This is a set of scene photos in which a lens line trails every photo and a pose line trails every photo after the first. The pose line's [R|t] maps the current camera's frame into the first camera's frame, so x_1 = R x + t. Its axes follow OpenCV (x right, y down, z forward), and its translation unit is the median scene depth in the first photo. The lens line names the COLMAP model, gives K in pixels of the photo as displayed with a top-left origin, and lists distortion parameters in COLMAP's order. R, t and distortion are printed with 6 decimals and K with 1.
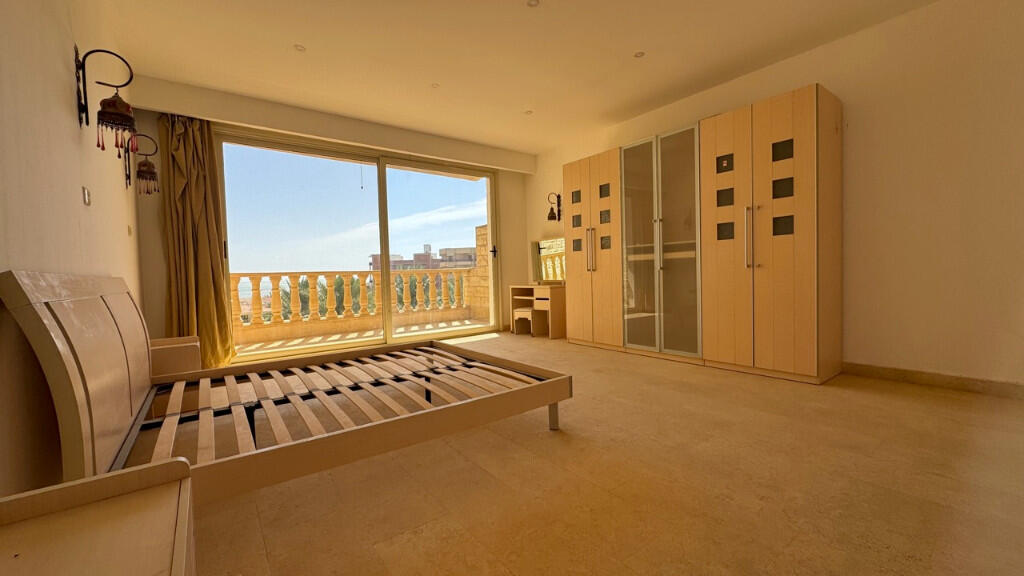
lens RADIAL K [[407.6, 0, 512.0], [0, 407.6, 288.0], [0, 0, 1]] dist [-0.001287, -0.000034]
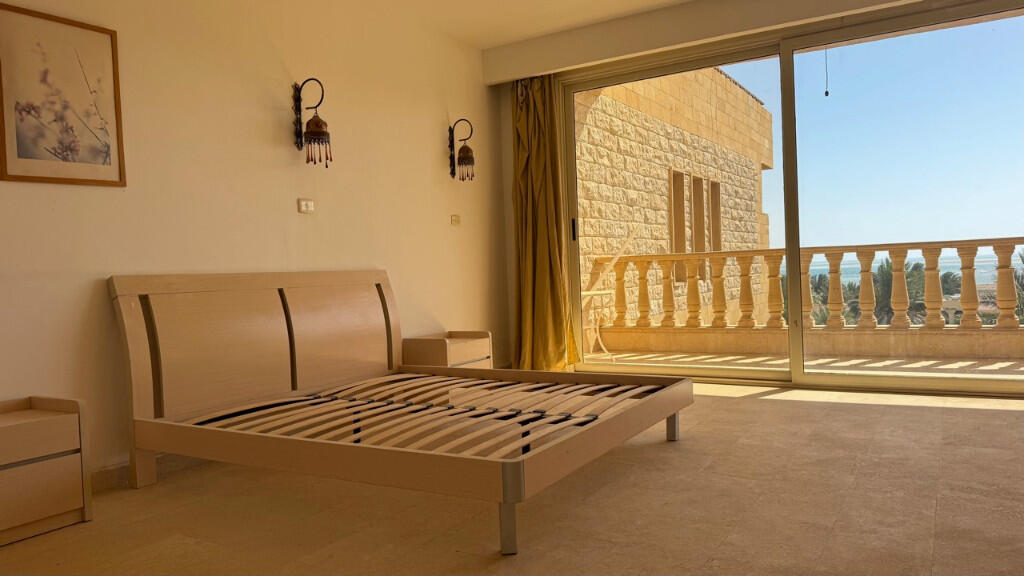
lens RADIAL K [[688.8, 0, 512.0], [0, 688.8, 288.0], [0, 0, 1]] dist [-0.027216, -0.002013]
pose [[0.346566, 0.038562, -0.937233, 0.422429], [-0.004914, 0.999216, 0.039295, -0.024592], [0.938013, -0.009013, 0.346484, 0.336601]]
